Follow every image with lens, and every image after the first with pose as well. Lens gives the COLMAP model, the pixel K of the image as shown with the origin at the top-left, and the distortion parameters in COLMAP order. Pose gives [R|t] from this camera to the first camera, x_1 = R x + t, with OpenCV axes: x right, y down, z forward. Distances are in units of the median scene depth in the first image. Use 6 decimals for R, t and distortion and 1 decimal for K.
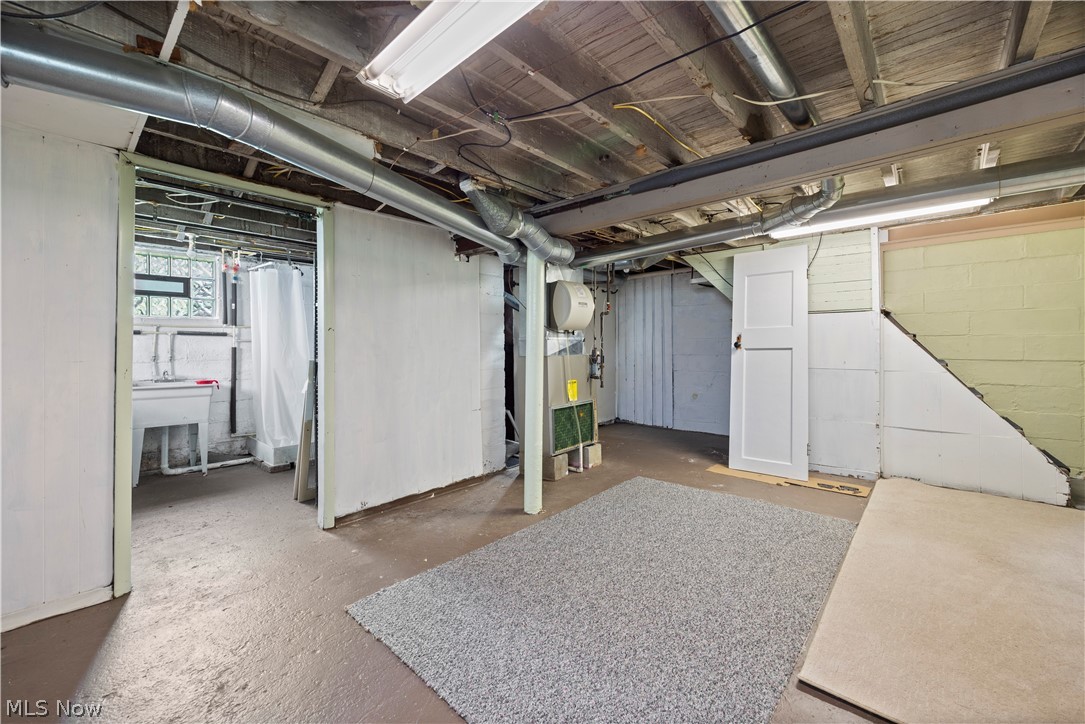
lens RADIAL K [[431.0, 0, 553.8], [0, 431.0, 341.6], [0, 0, 1]] dist [0.008990, -0.001635]
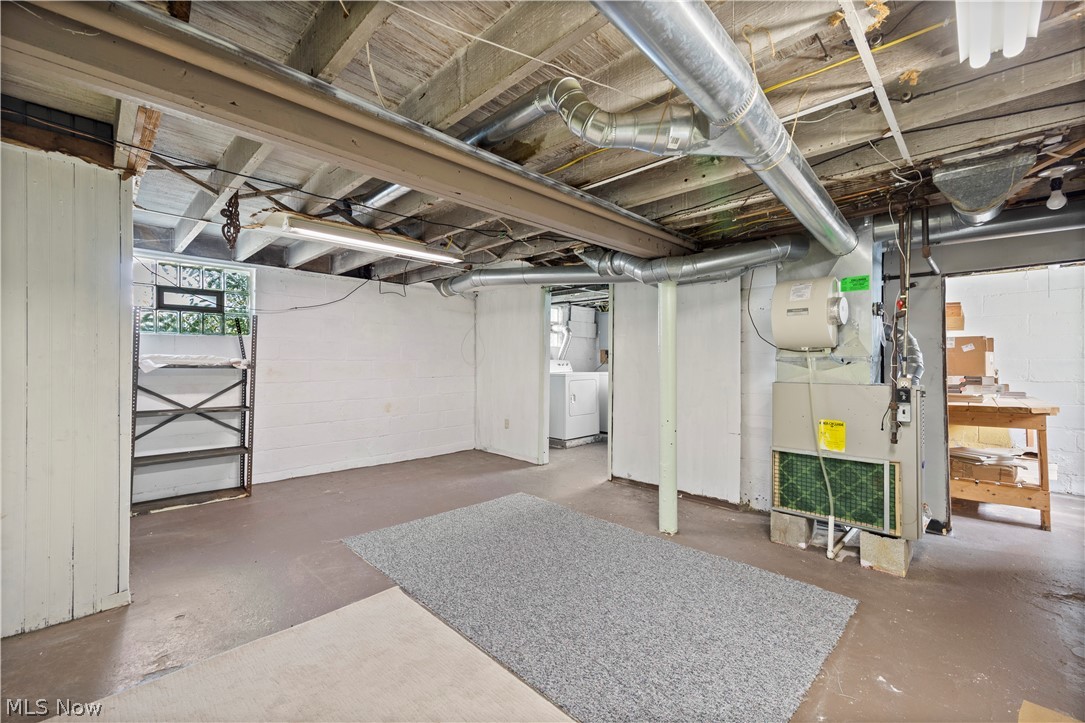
lens RADIAL K [[431.0, 0, 538.4], [0, 431.0, 359.9], [0, 0, 1]] dist [0.008990, -0.001635]
pose [[-0.055272, 0.002054, -0.998469, 0.703194], [0.001404, 0.999997, 0.001980, -0.007777], [0.998470, -0.001293, -0.055275, 0.541768]]
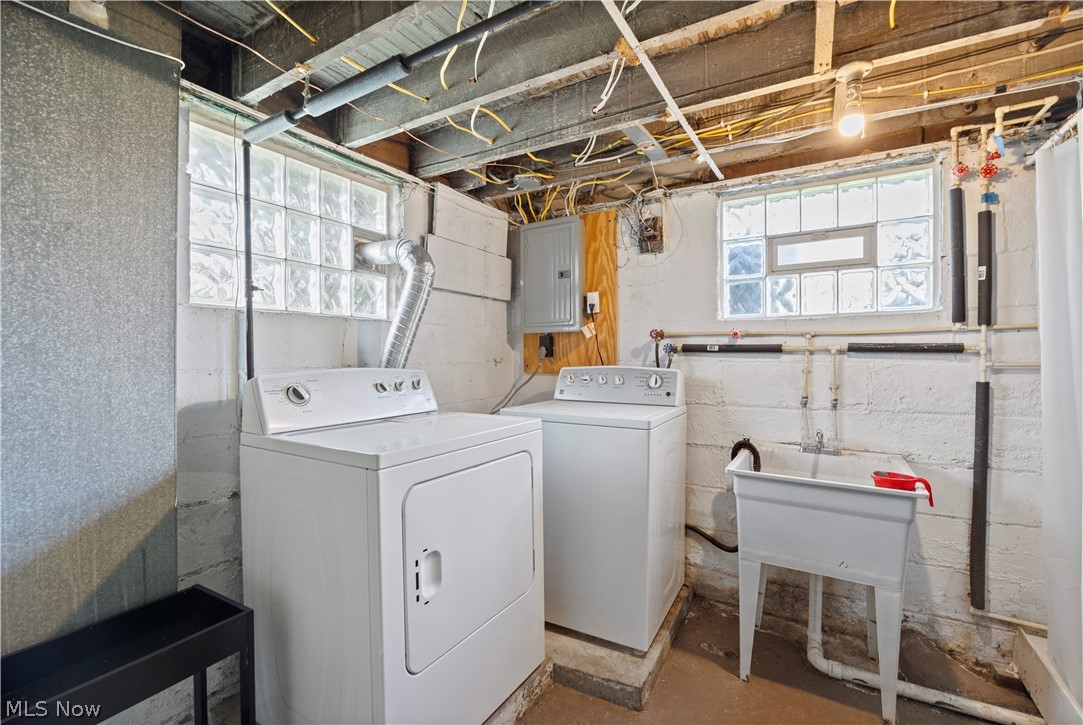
lens RADIAL K [[482.8, 0, 545.3], [0, 482.8, 361.5], [0, 0, 1]] dist [-0.002108, -0.000963]
pose [[0.195242, 0.013511, -0.980662, -0.437685], [0.006609, 0.999864, 0.015091, -0.015610], [0.980733, -0.009428, 0.195127, 0.592924]]
